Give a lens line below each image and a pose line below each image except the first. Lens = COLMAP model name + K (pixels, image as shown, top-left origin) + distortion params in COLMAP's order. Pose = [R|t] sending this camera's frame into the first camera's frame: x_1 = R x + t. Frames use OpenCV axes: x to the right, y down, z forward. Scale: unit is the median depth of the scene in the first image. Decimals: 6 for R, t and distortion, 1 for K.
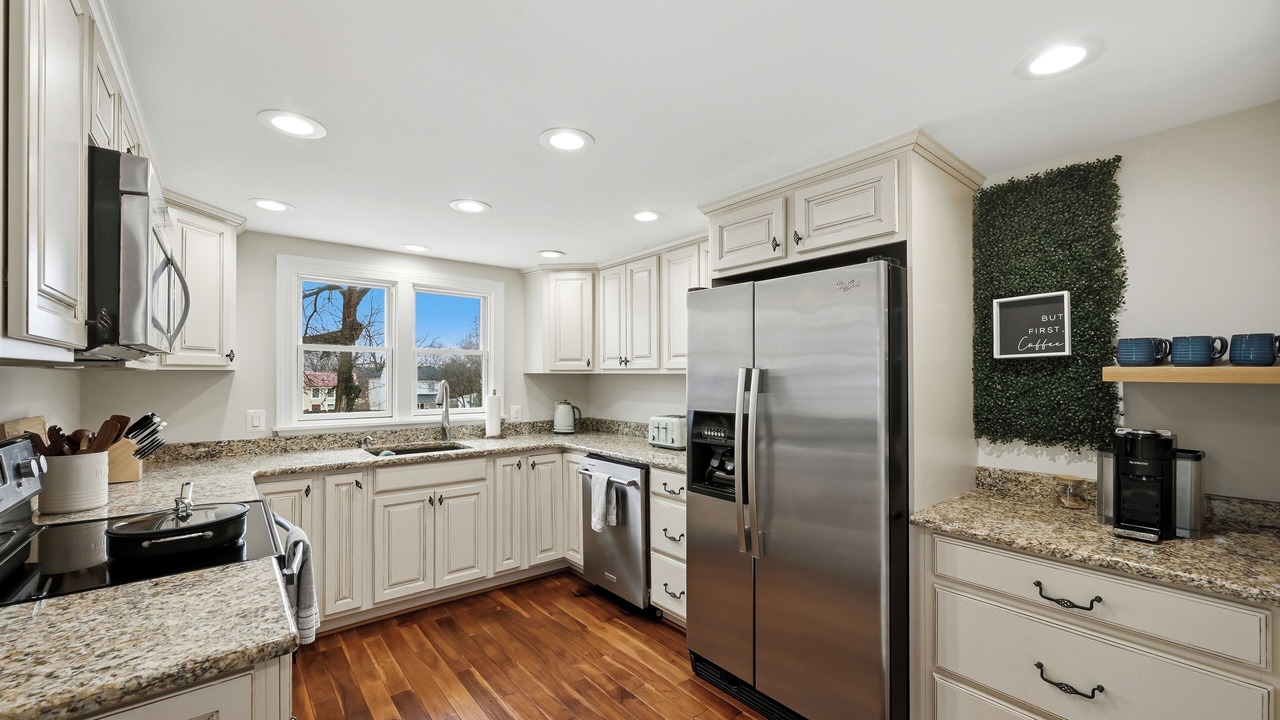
lens RADIAL K [[508.3, 0, 640.0], [0, 508.3, 360.0], [0, 0, 1]] dist [0.000497, 0.000047]
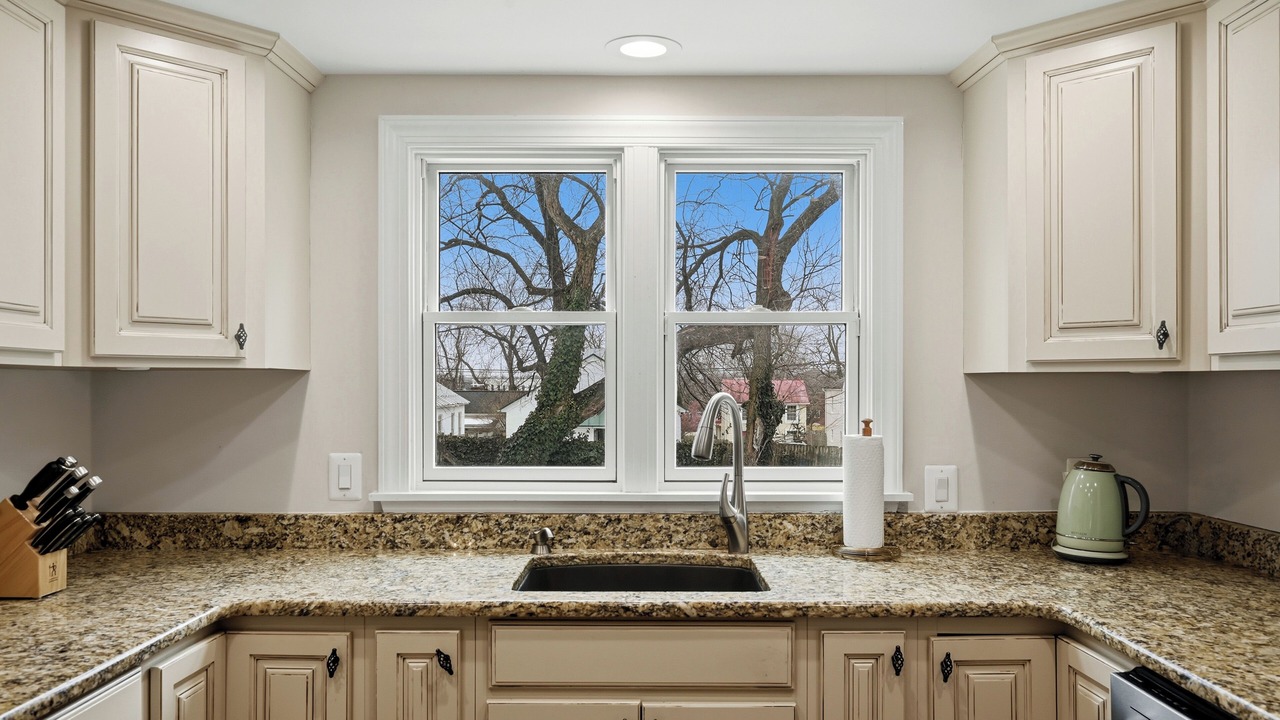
lens RADIAL K [[956.3, 0, 640.0], [0, 956.3, 385.2], [0, 0, 1]] dist [-0.008869, -0.000814]
pose [[0.774212, -0.000776, -0.632926, 0.013457], [0.020394, 0.999511, 0.023721, 0.016587], [0.632598, -0.031273, 0.773849, 0.413657]]
